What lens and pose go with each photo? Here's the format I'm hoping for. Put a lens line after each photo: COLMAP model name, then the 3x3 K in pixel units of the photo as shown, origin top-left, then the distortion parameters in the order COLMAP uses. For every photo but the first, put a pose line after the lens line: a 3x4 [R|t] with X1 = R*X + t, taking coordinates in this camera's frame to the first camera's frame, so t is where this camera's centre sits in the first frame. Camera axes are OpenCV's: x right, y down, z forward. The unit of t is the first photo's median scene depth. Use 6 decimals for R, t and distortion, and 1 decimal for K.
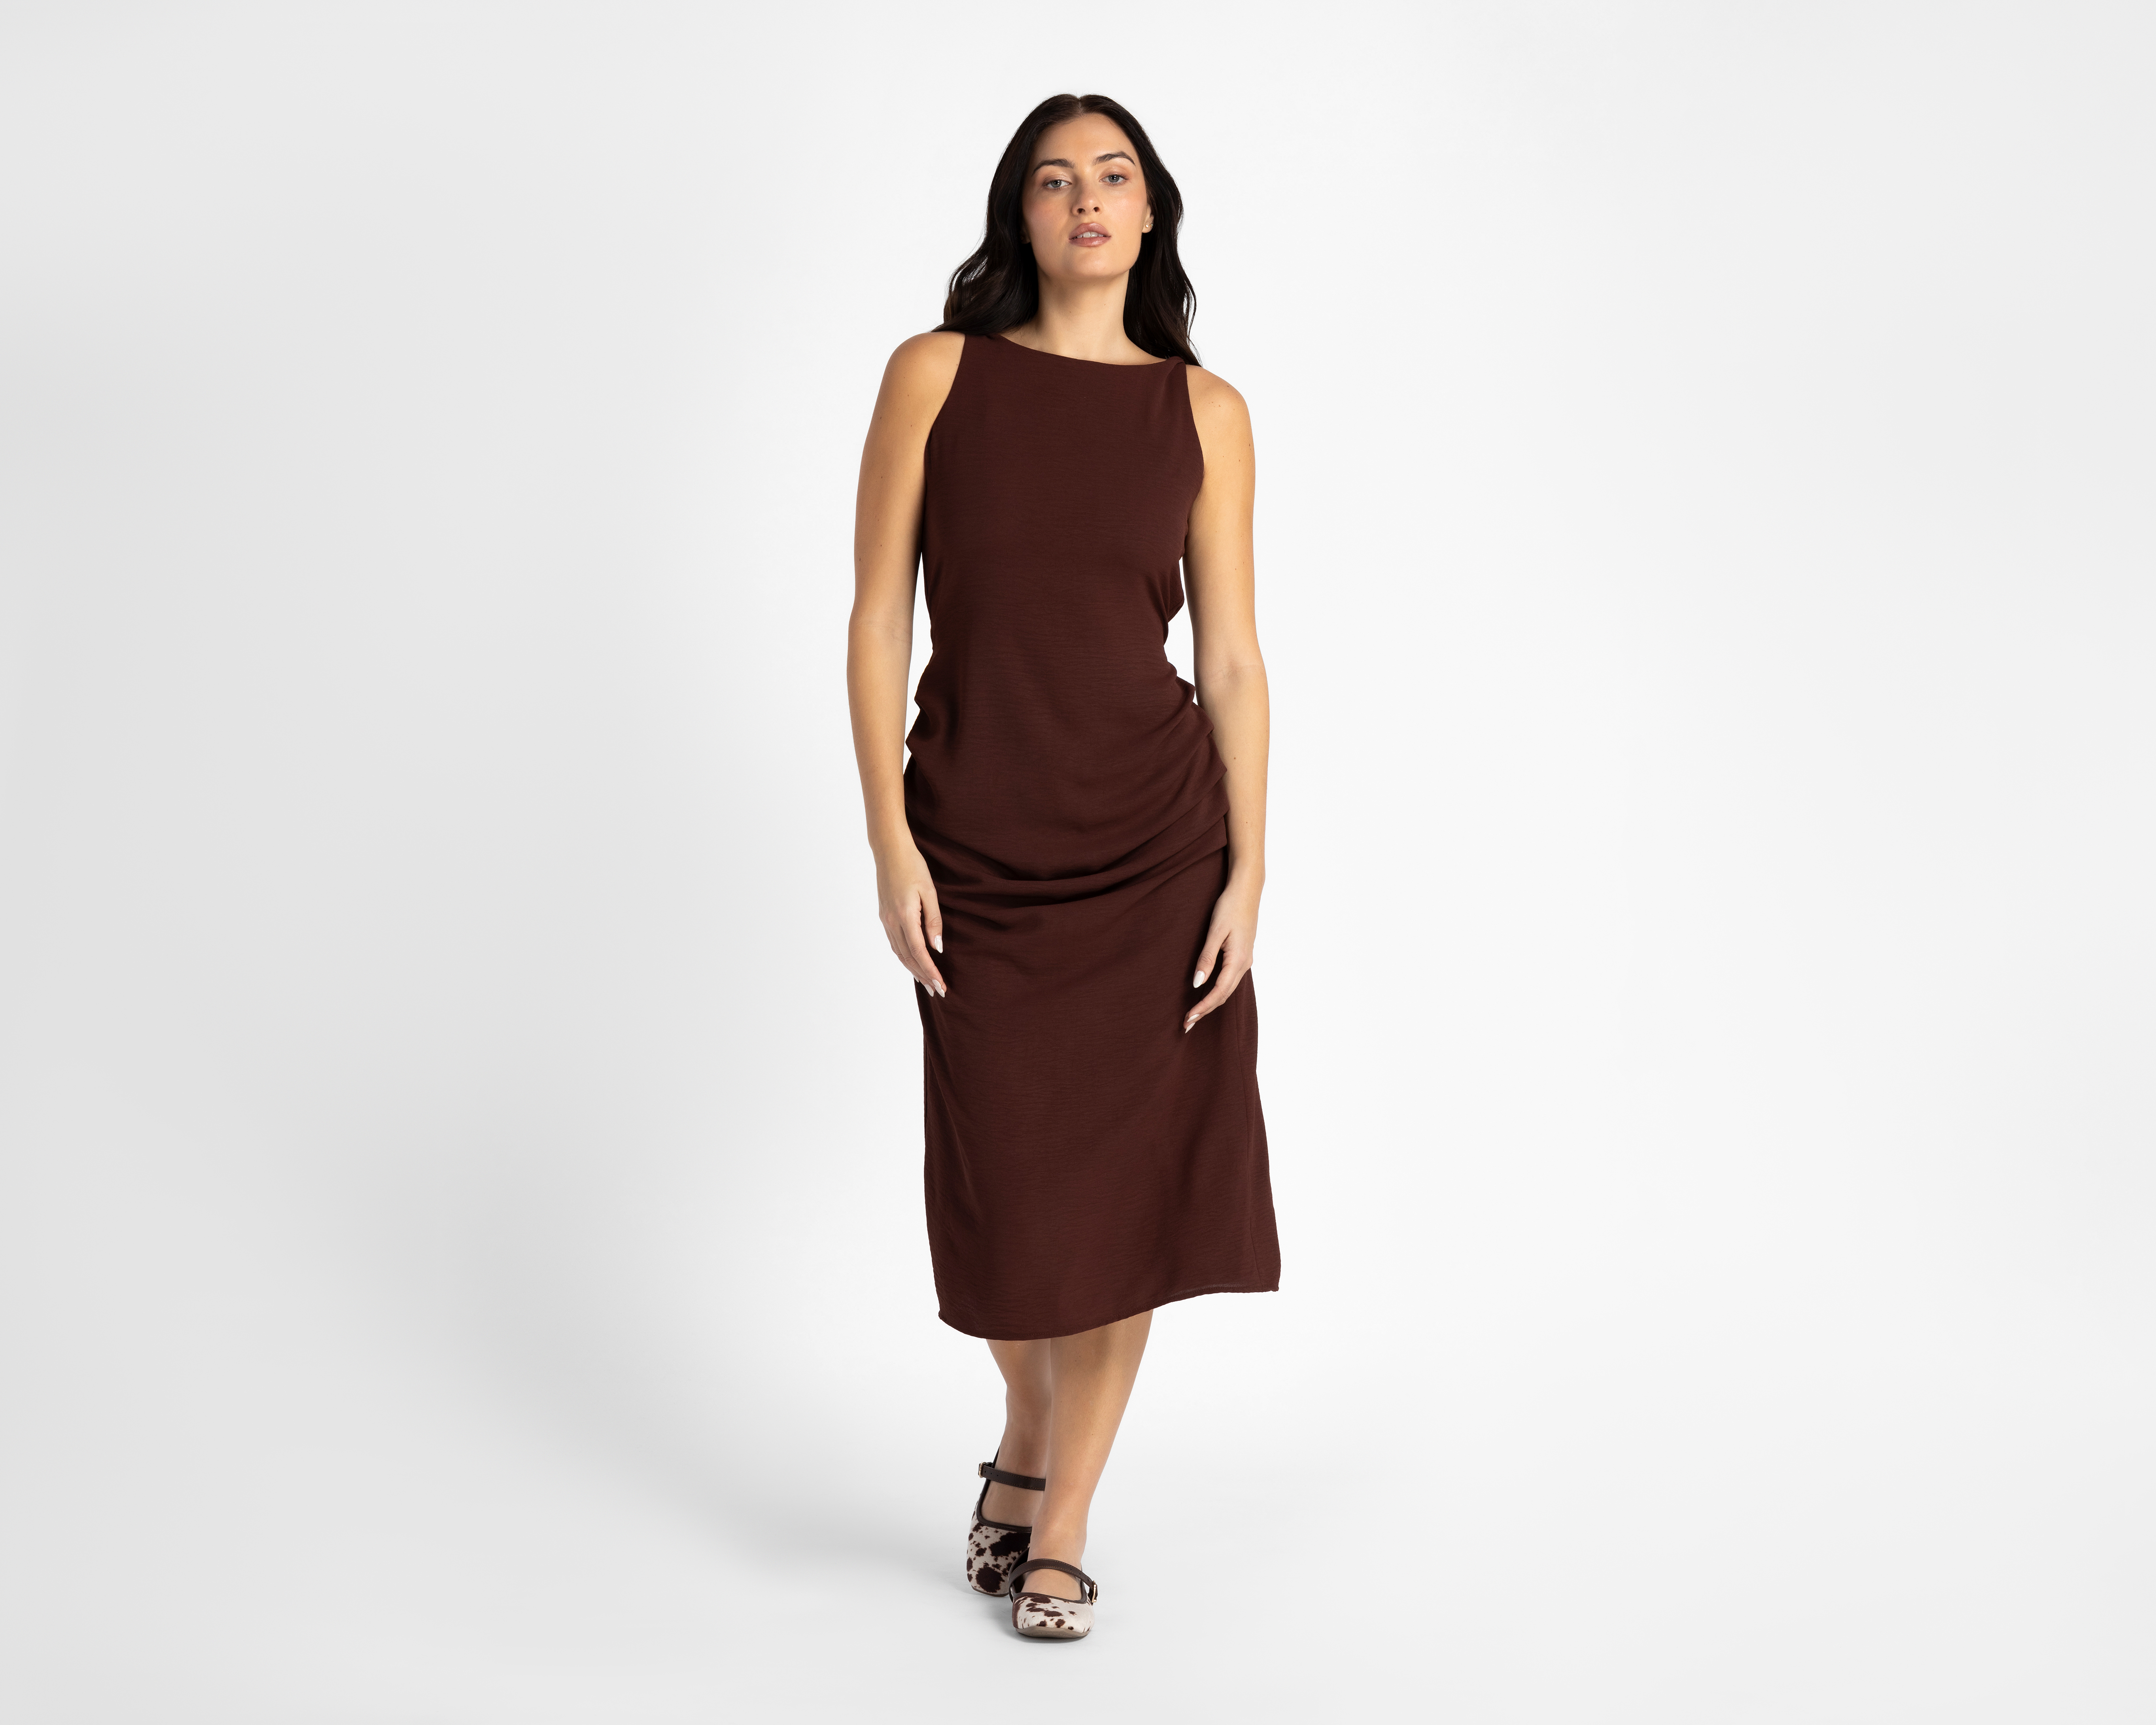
lens RADIAL K [[7795.0, 0, 1078.0], [0, 7795.0, 862.5], [0, 0, 1]] dist [1.165525, 0.238897]
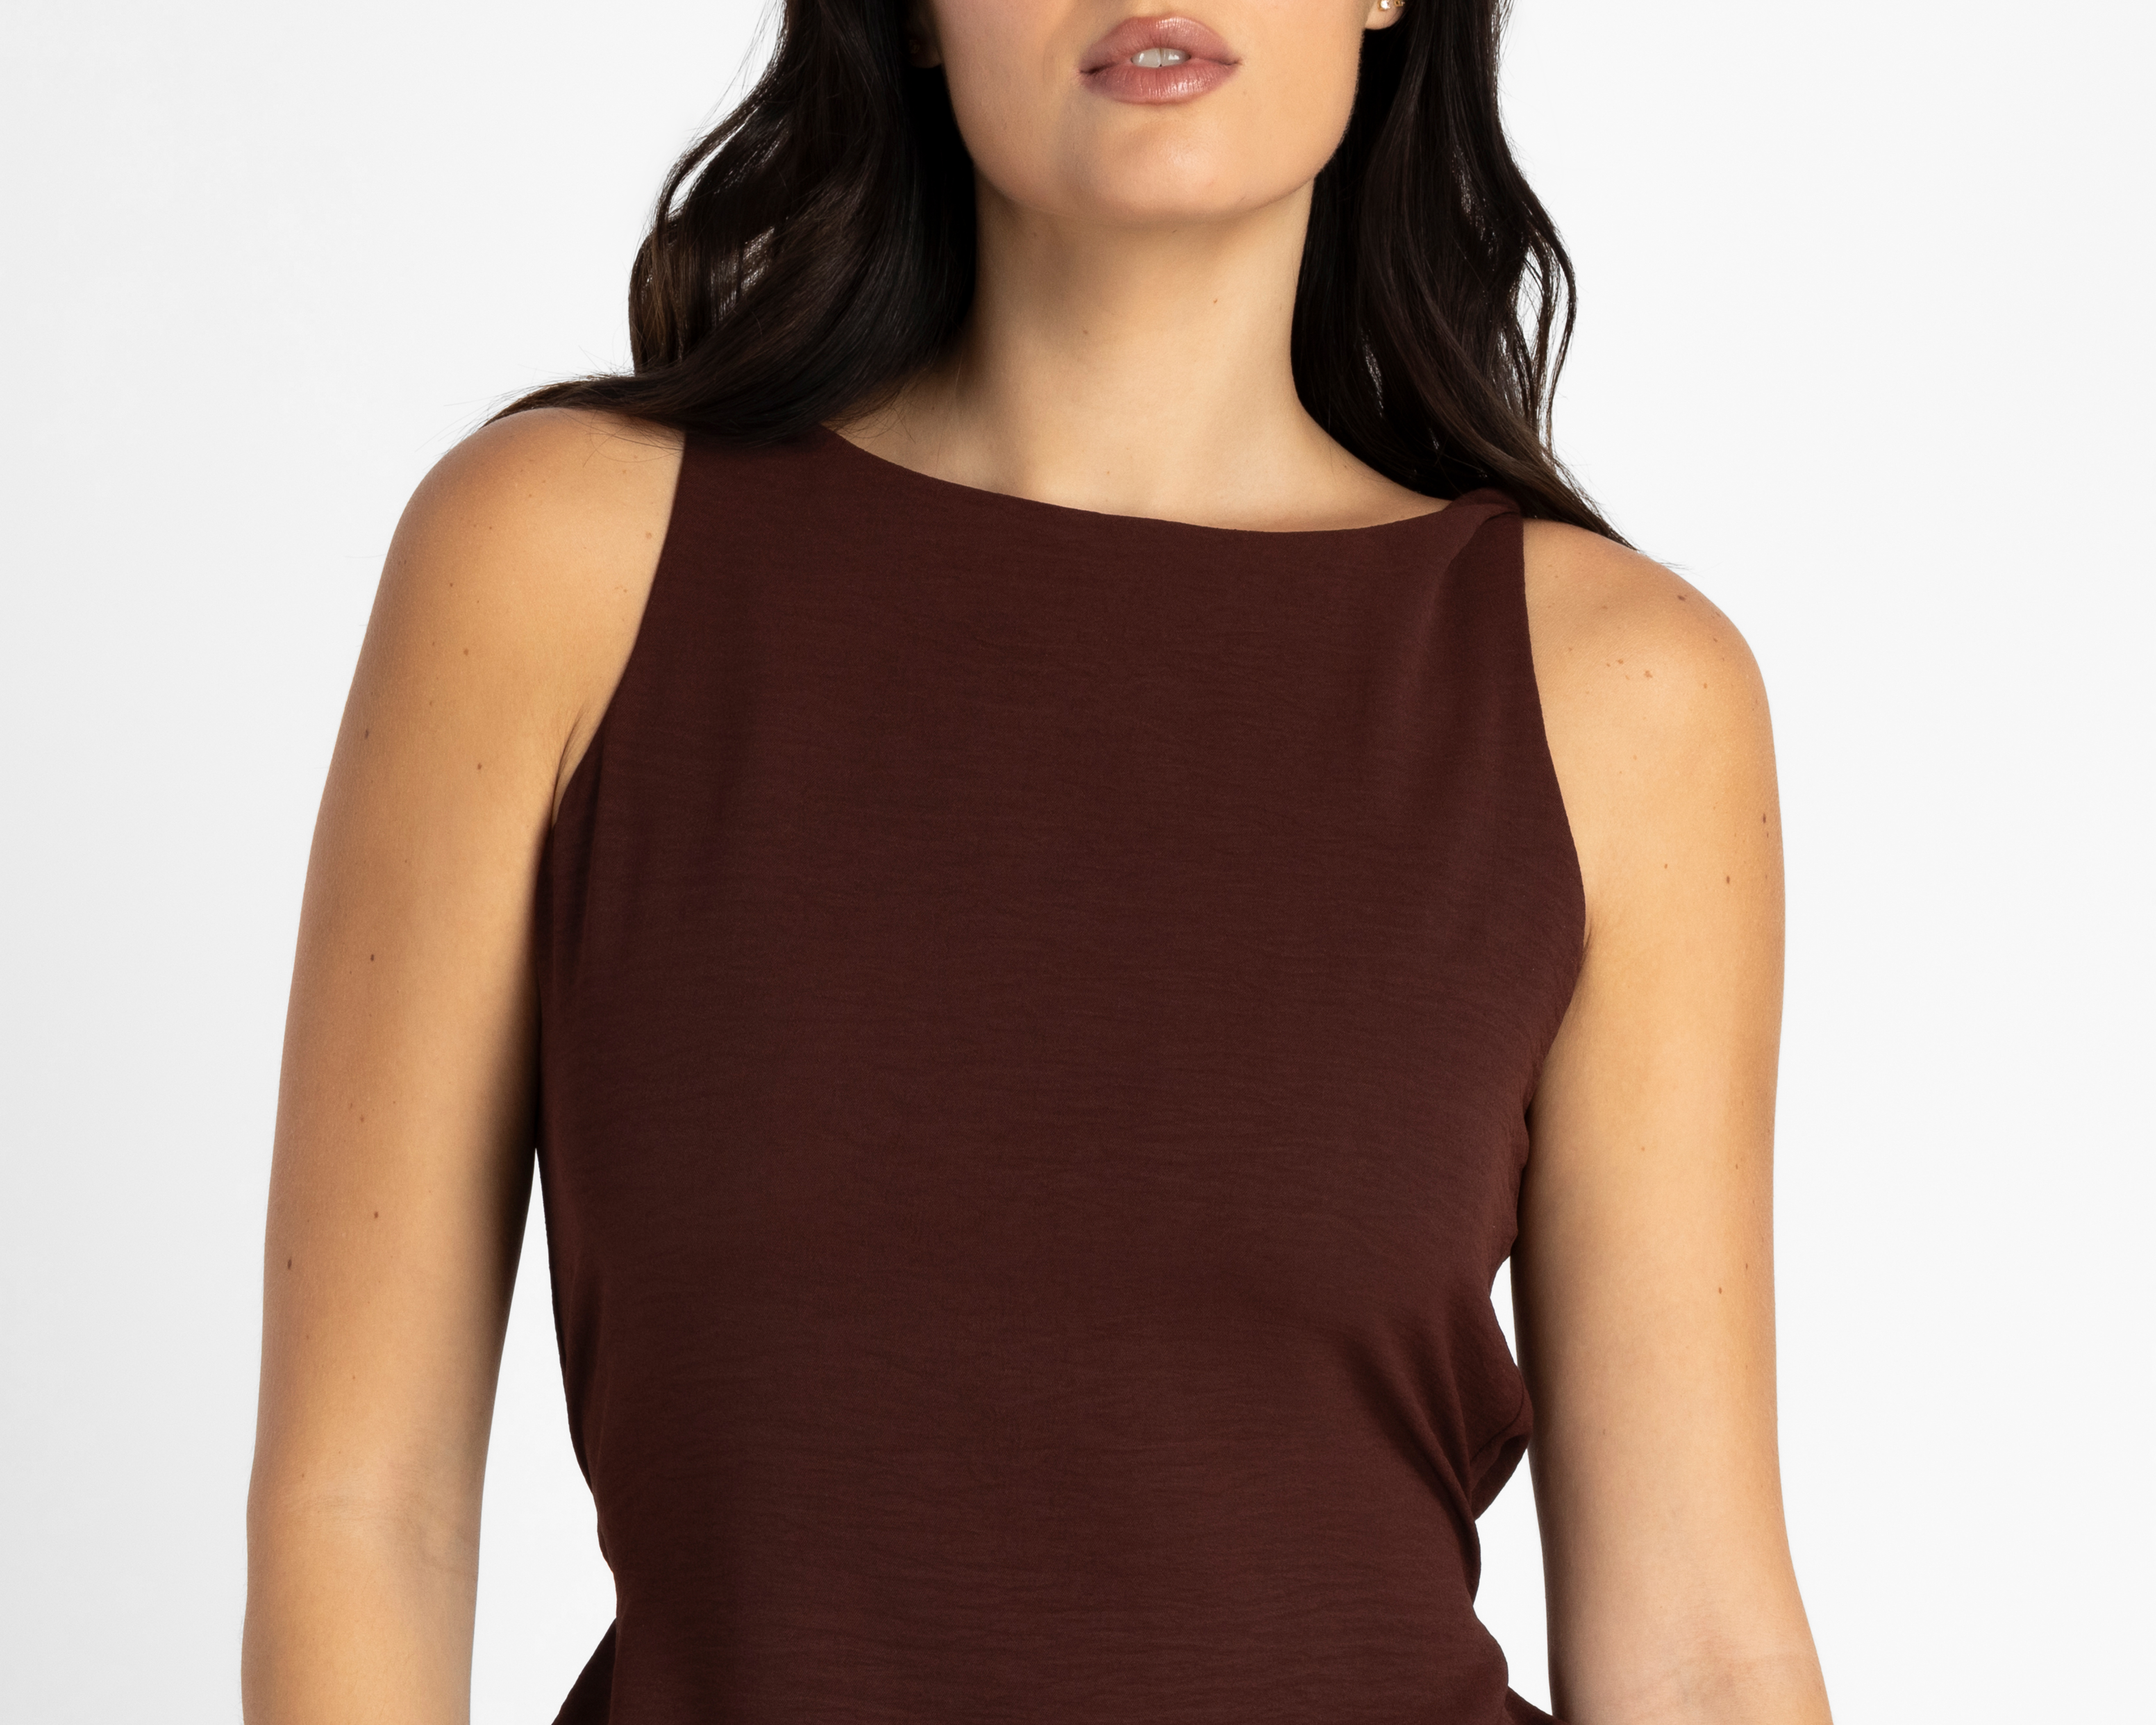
lens RADIAL K [[12901.8, 0, 1078.0], [0, 12901.8, 862.5], [0, 0, 1]] dist [-1.183029, -17.240153]
pose [[0.999362, 0.006256, 0.035175, -0.016619], [-0.002355, 0.993943, -0.109871, -0.004048], [-0.035649, 0.109718, 0.993323, 0.567526]]
